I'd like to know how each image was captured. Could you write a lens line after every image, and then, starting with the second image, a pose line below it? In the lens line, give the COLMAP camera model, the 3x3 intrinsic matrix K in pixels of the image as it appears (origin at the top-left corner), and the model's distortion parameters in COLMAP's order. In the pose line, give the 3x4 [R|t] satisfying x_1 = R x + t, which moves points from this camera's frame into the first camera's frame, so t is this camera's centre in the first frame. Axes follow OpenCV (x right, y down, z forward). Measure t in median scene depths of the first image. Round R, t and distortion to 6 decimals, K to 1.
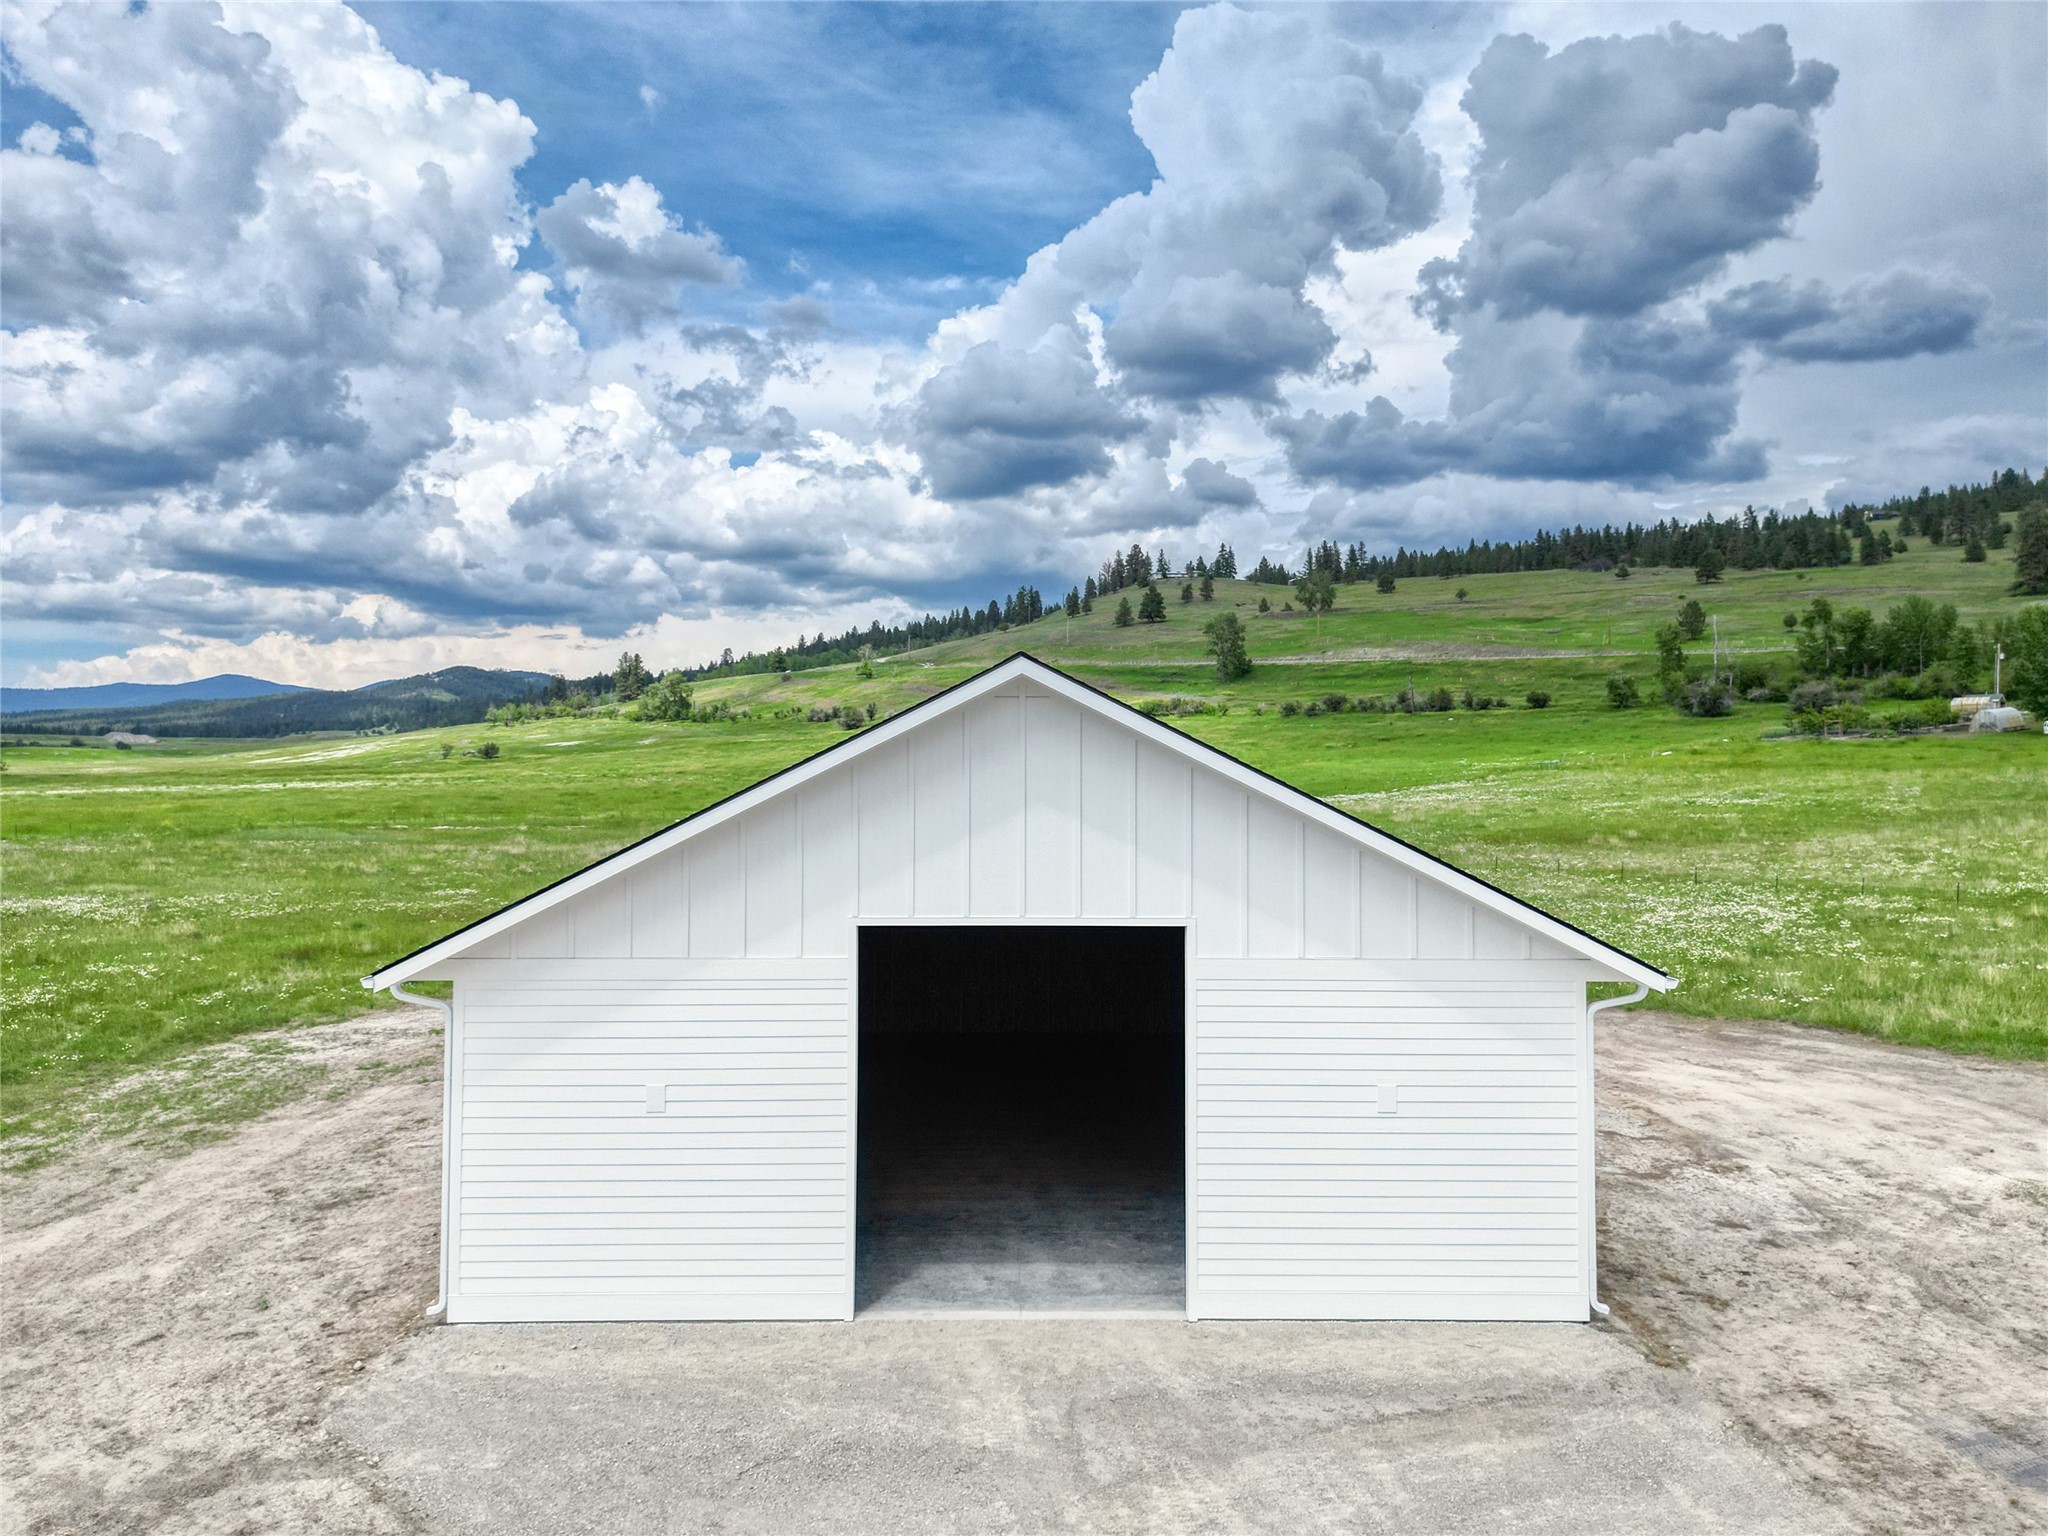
lens RADIAL K [[1453.1, 0, 1022.1], [0, 1453.1, 802.1], [0, 0, 1]] dist [0.090233, -0.107567]
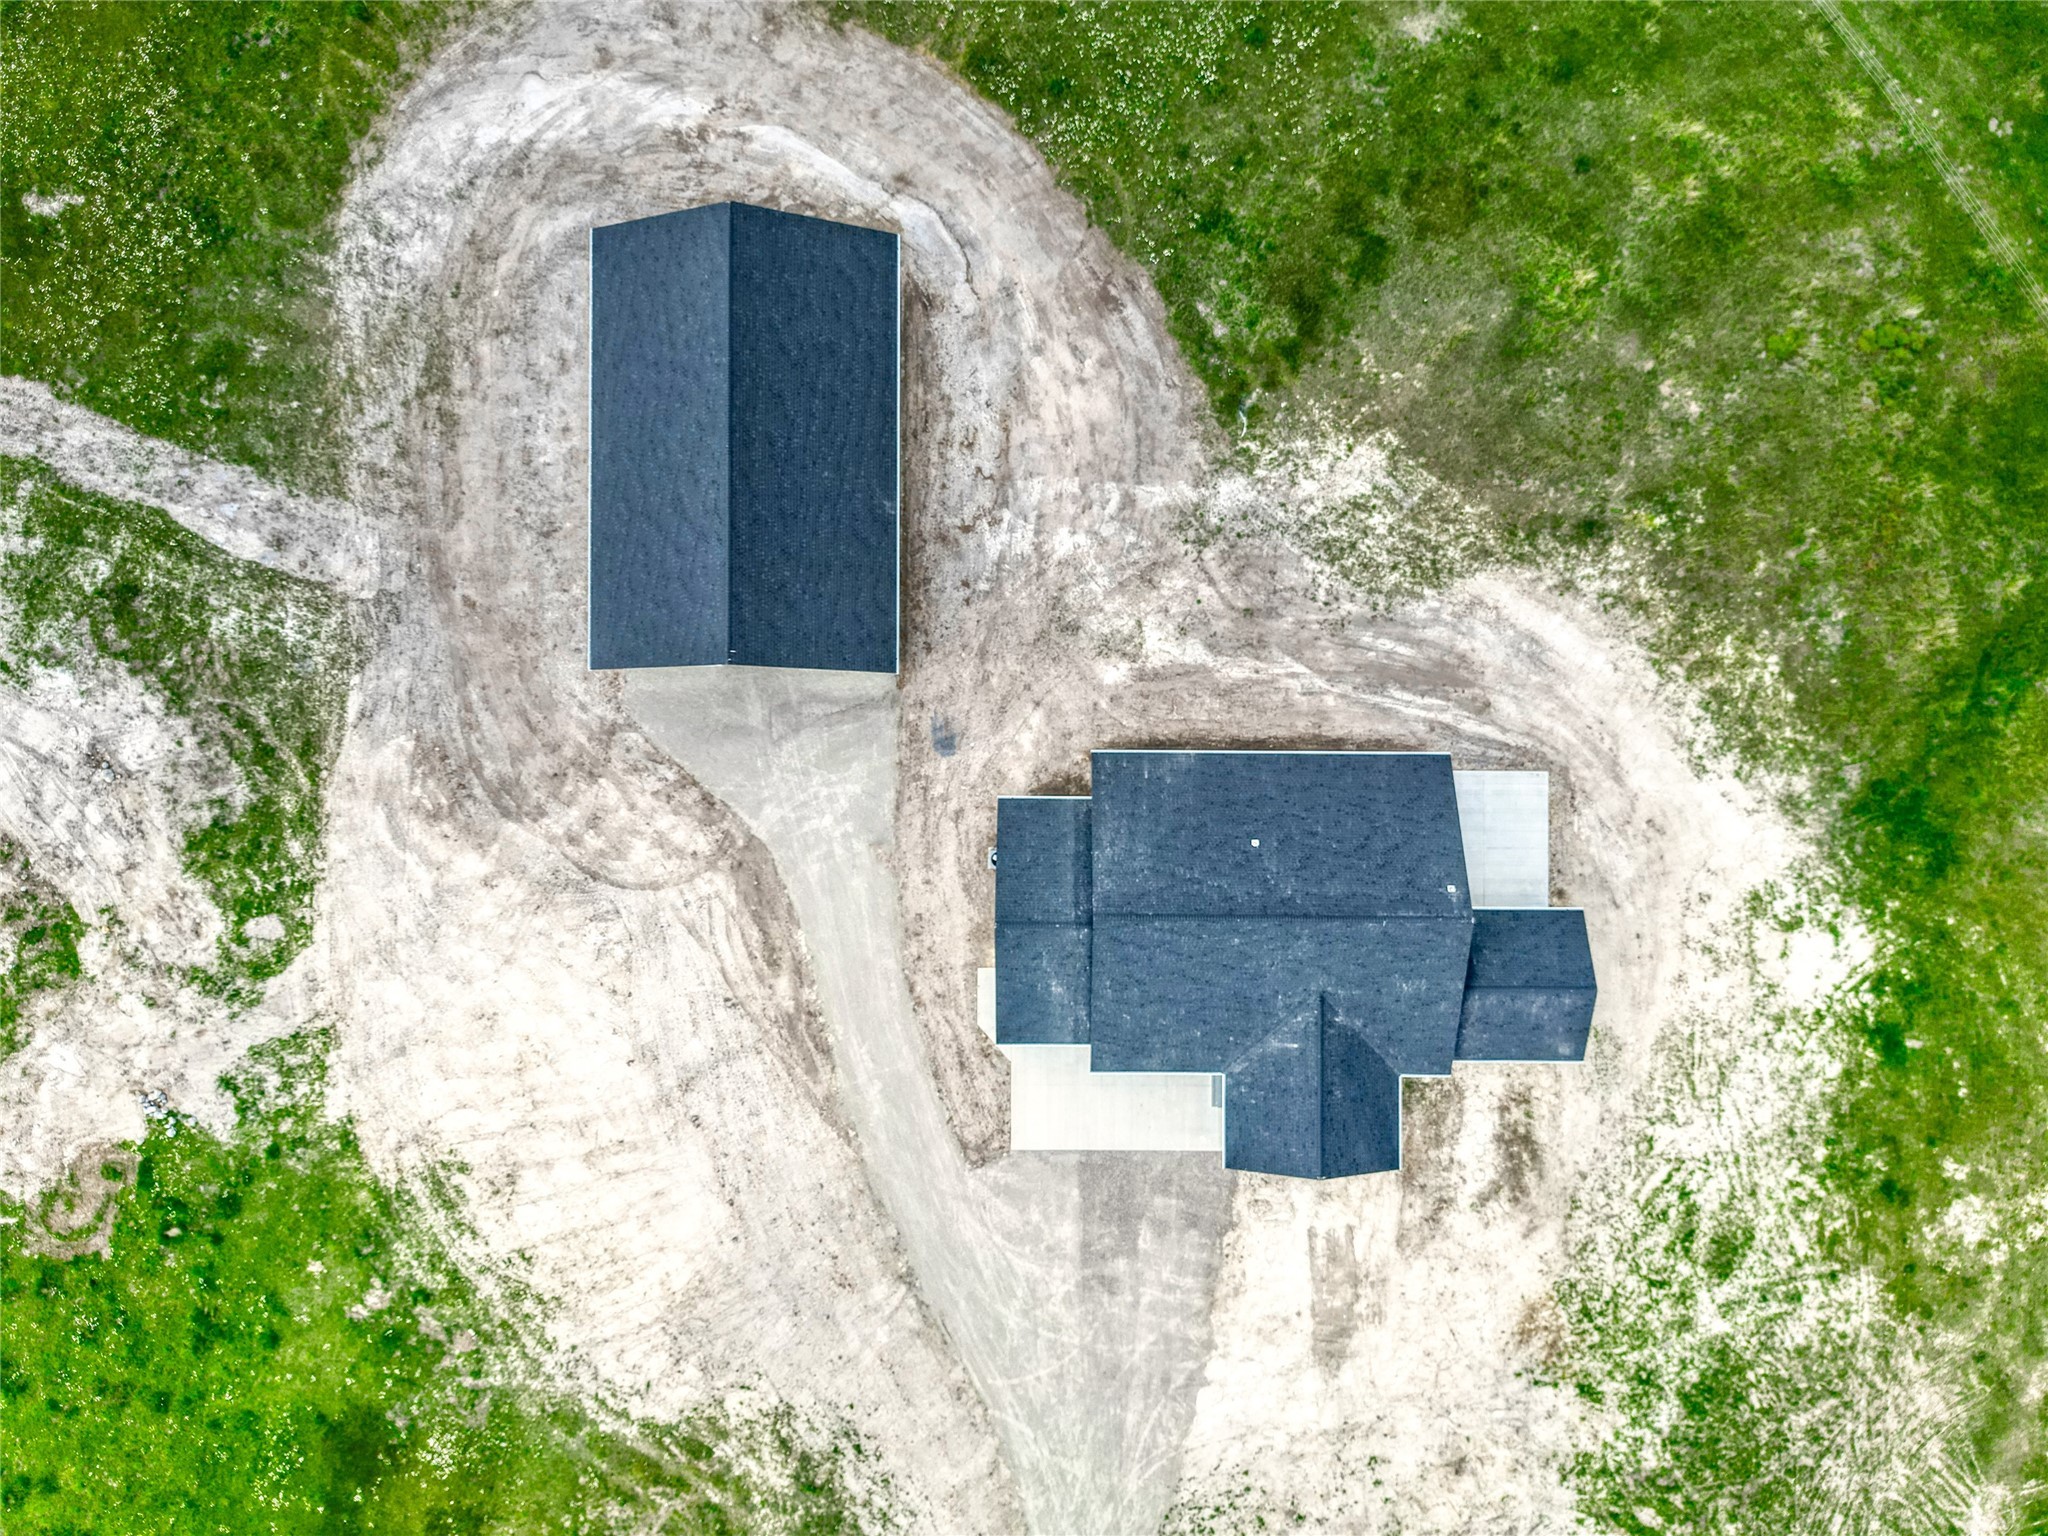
lens RADIAL K [[1427.3, 0, 1025.7], [0, 1427.3, 809.0], [0, 0, 1]] dist [0.064555, -0.057222]
pose [[0.999561, 0.020115, 0.021769, 0.018146], [-0.022107, 0.016747, 0.999615, -0.101140], [0.019742, -0.999657, 0.017184, 0.013260]]
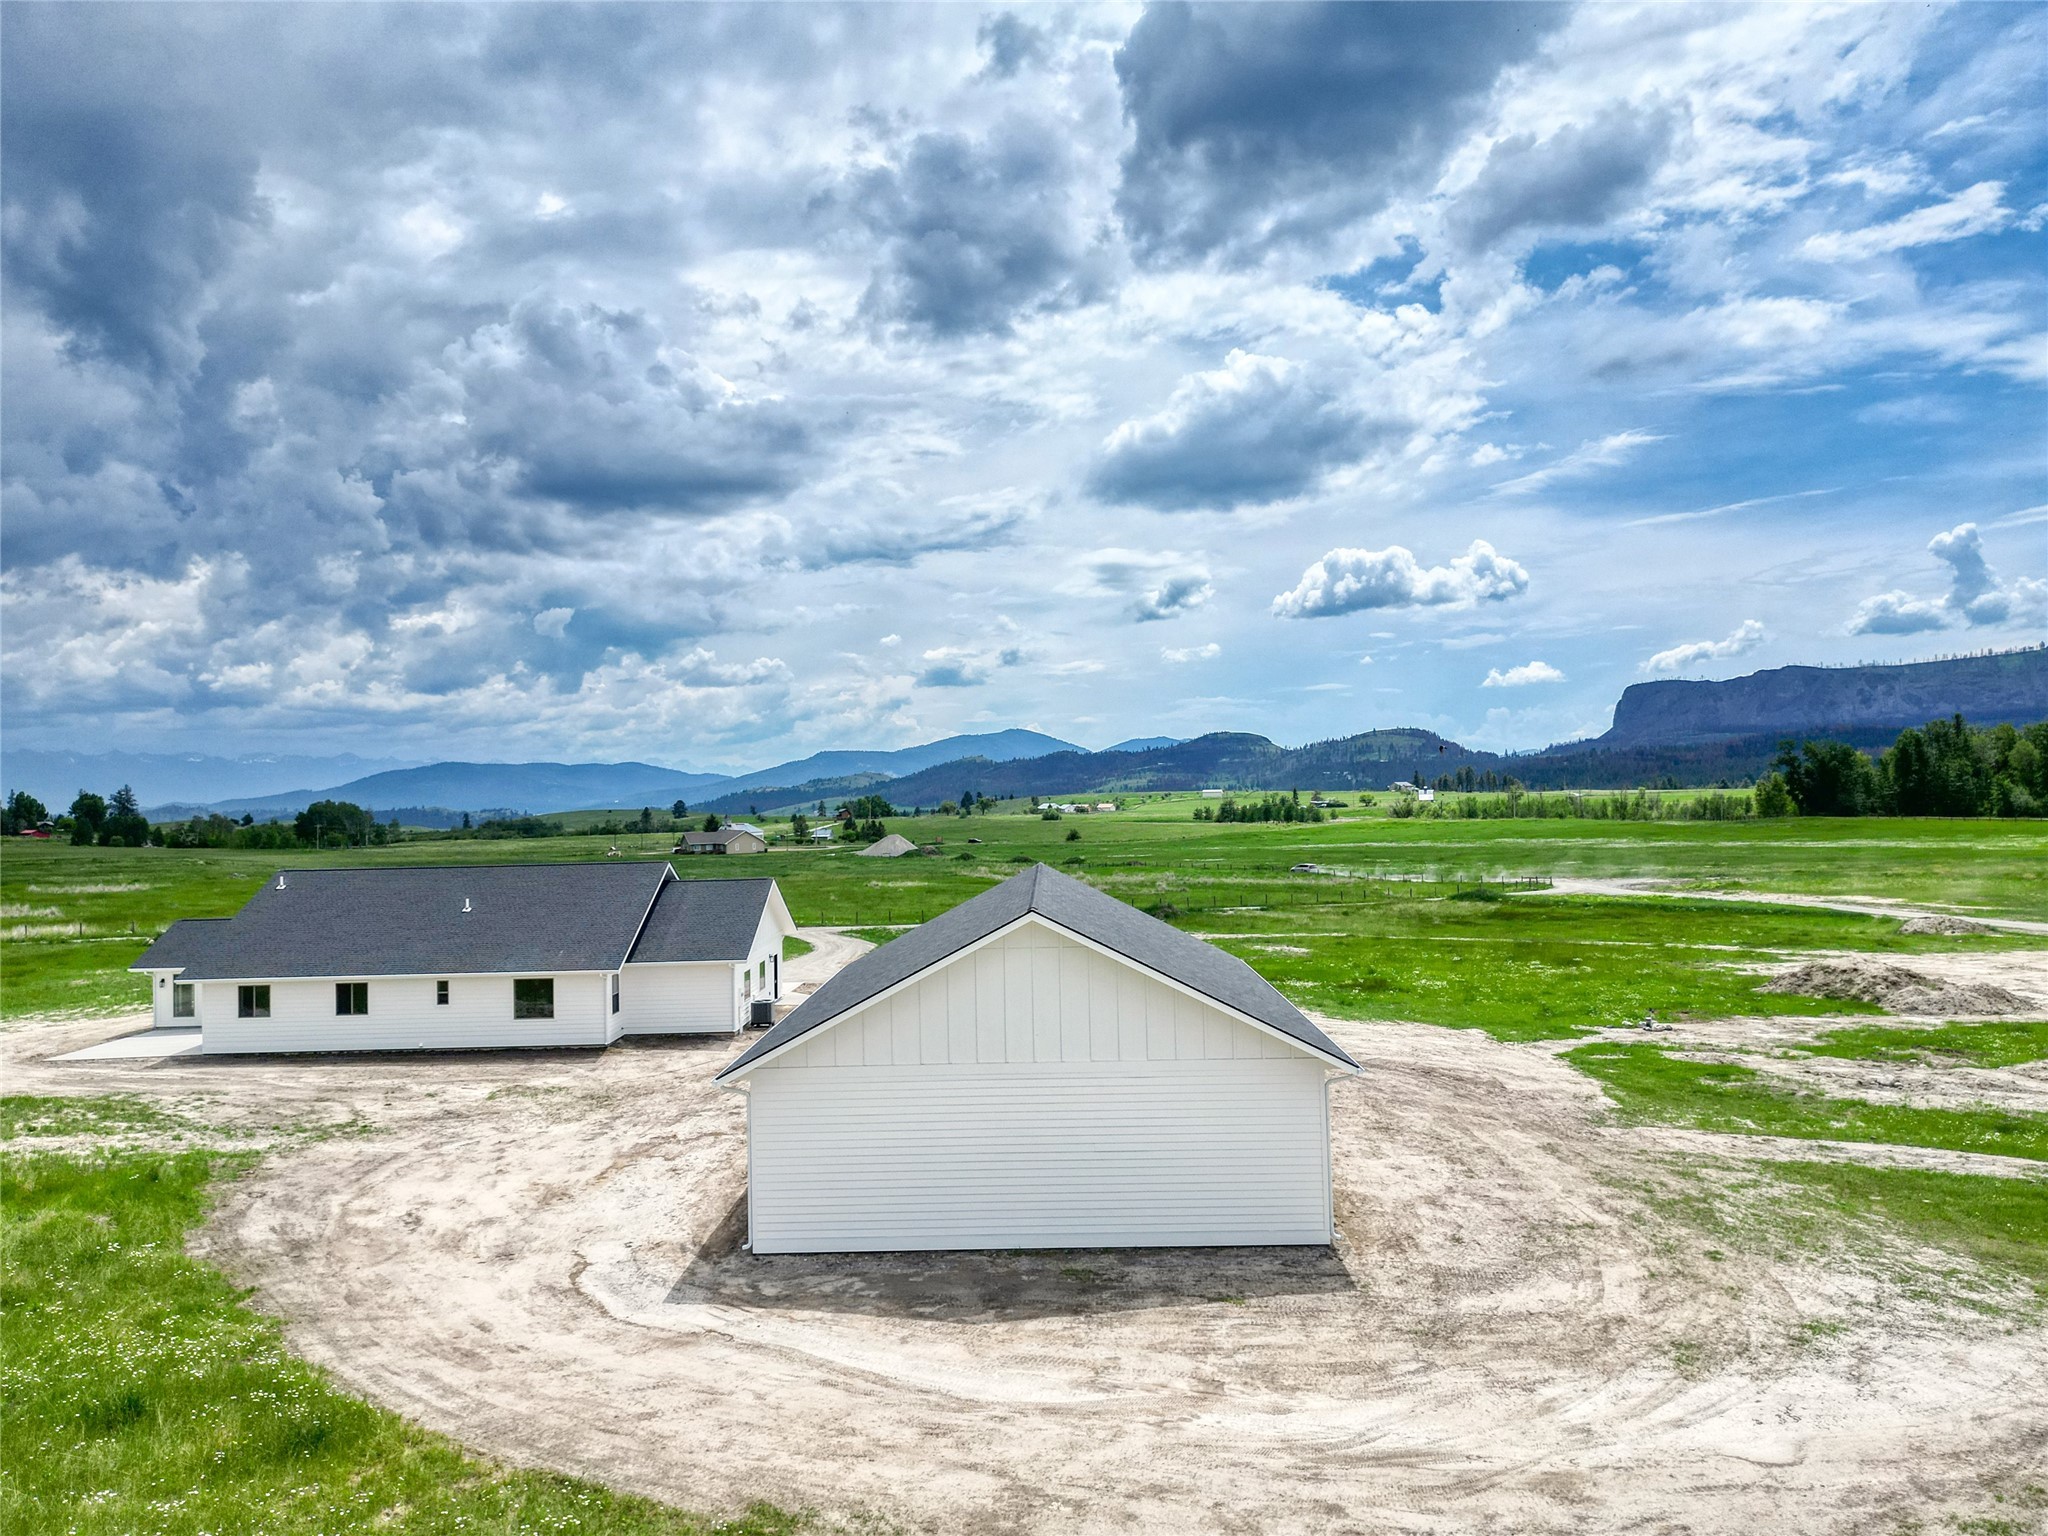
lens RADIAL K [[1471.3, 0, 1015.6], [0, 1471.3, 743.2], [0, 0, 1]] dist [0.032326, -0.004098]
pose [[-0.999141, 0.021608, 0.035362, -0.001714], [0.020730, 0.999472, -0.025018, -0.007298], [-0.035884, -0.024263, -0.999061, 0.106894]]
